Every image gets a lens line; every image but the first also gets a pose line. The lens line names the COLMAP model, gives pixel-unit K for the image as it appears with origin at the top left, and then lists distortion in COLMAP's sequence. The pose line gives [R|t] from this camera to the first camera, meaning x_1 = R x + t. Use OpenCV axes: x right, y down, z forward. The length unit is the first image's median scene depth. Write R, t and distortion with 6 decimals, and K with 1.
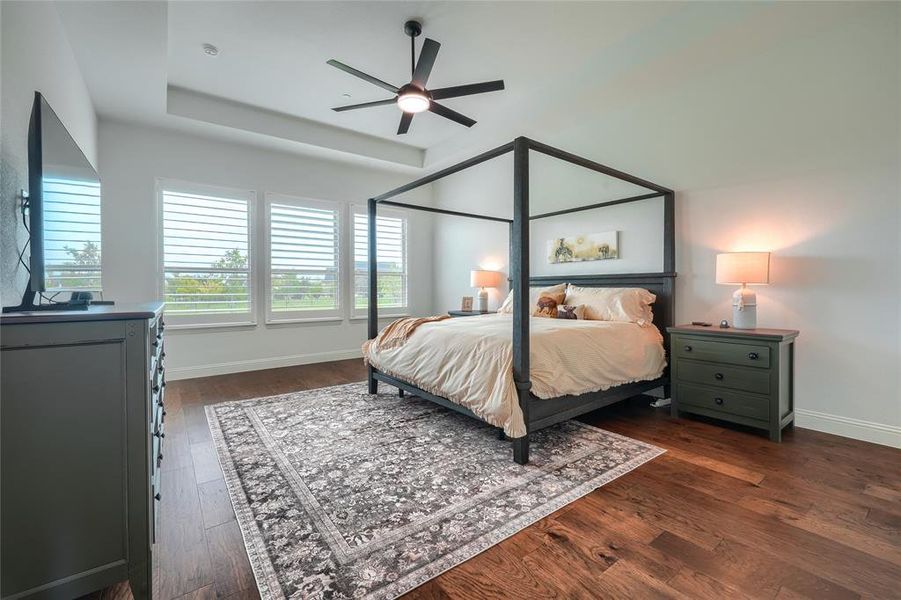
lens RADIAL K [[379.0, 0, 445.3], [0, 379.0, 294.0], [0, 0, 1]] dist [-0.008571, 0.003162]
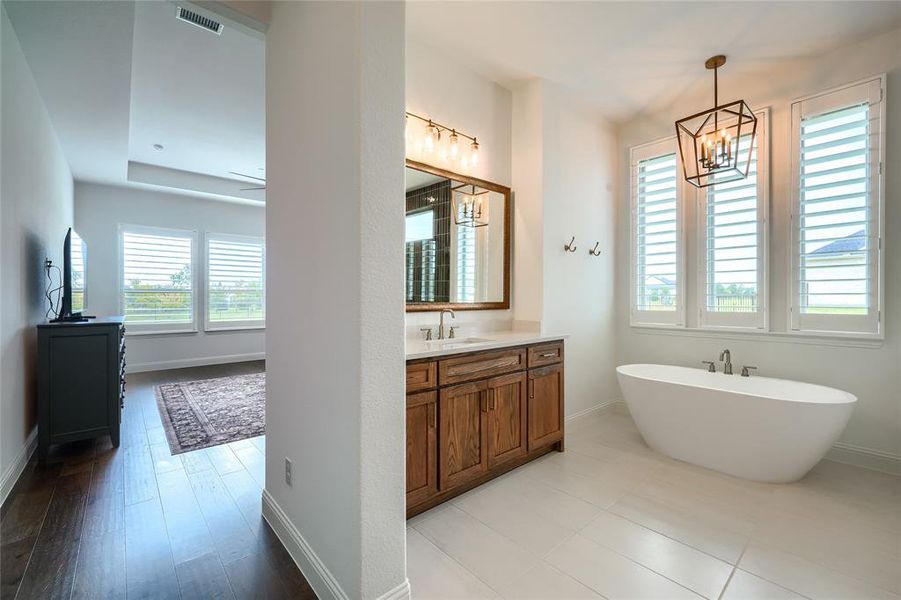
lens RADIAL K [[379.0, 0, 444.9], [0, 379.0, 300.9], [0, 0, 1]] dist [-0.008571, 0.003162]
pose [[0.997704, 0.002003, 0.067689, 0.401674], [-0.001480, 0.999969, -0.007772, -0.025923], [-0.067703, 0.007654, 0.997676, -0.552234]]
